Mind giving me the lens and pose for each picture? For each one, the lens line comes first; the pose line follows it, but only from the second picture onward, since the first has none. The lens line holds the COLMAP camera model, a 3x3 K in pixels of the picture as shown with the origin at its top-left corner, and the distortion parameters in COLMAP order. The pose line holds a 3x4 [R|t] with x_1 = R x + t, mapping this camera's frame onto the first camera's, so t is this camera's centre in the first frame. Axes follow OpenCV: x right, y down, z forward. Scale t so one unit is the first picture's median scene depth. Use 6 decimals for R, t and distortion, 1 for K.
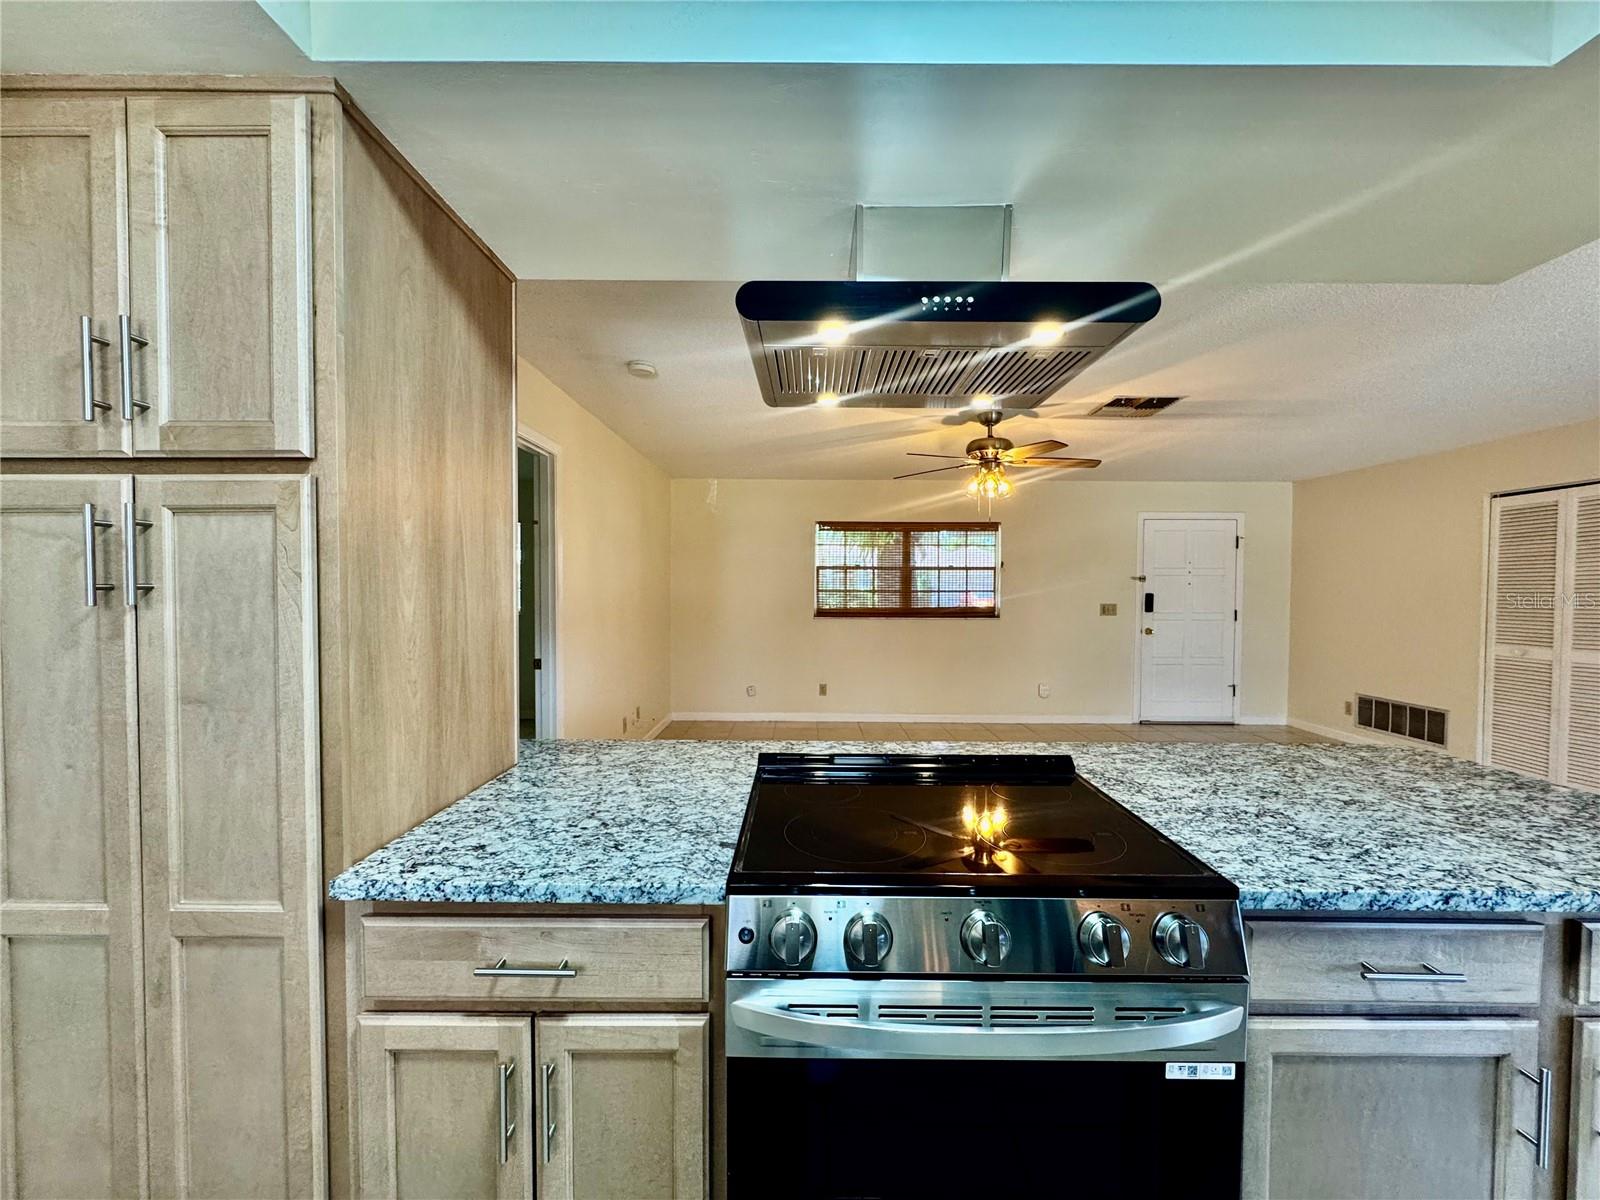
lens RADIAL K [[640.2, 0, 797.7], [0, 640.2, 601.3], [0, 0, 1]] dist [-0.003955, -0.000242]
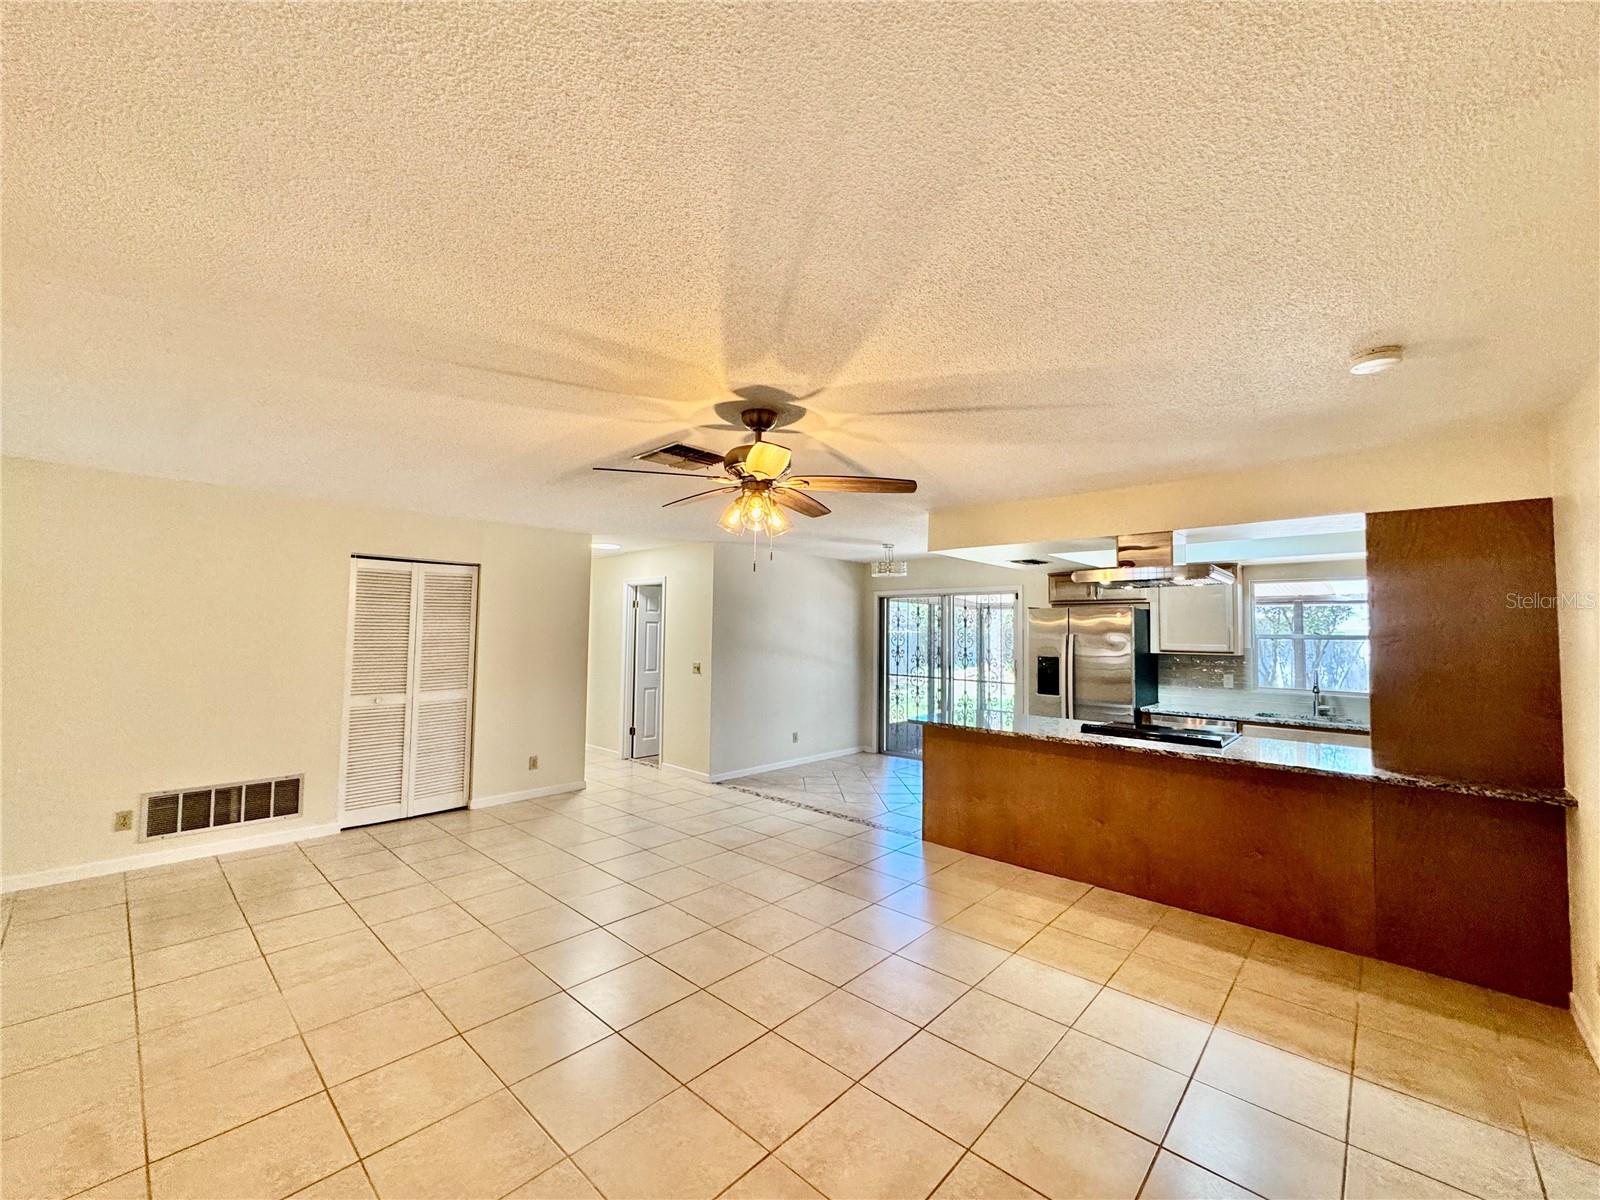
lens RADIAL K [[640.2, 0, 800.4], [0, 640.2, 600.0], [0, 0, 1]] dist [-0.003955, -0.000242]
pose [[-0.741622, 0.016522, 0.670615, -0.641198], [-0.003861, 0.999575, -0.028896, -0.248596], [-0.670807, -0.024020, -0.741243, 4.955928]]
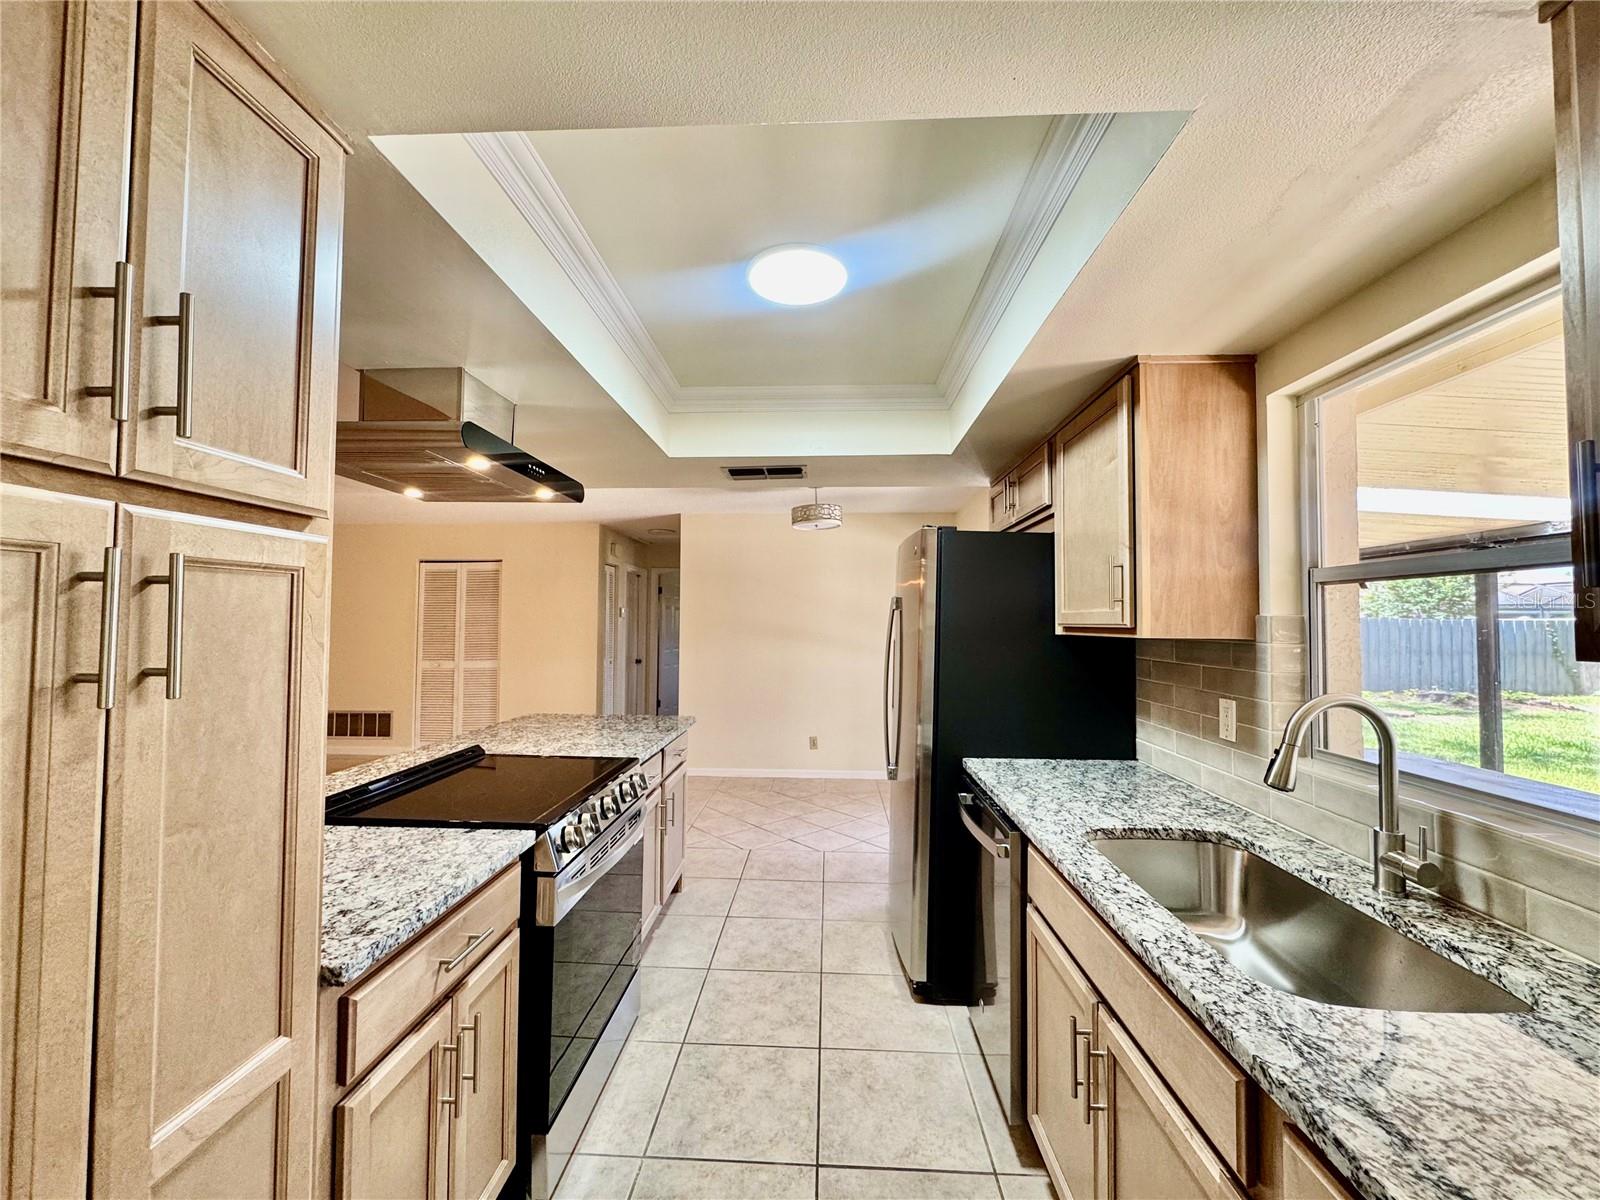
lens RADIAL K [[640.2, 0, 797.3], [0, 640.2, 600.1], [0, 0, 1]] dist [-0.003955, -0.000242]
pose [[0.039923, 0.028651, 0.998792, -1.412266], [0.017877, 0.999408, -0.029384, -0.056704], [-0.999043, 0.019028, 0.039387, 0.234727]]
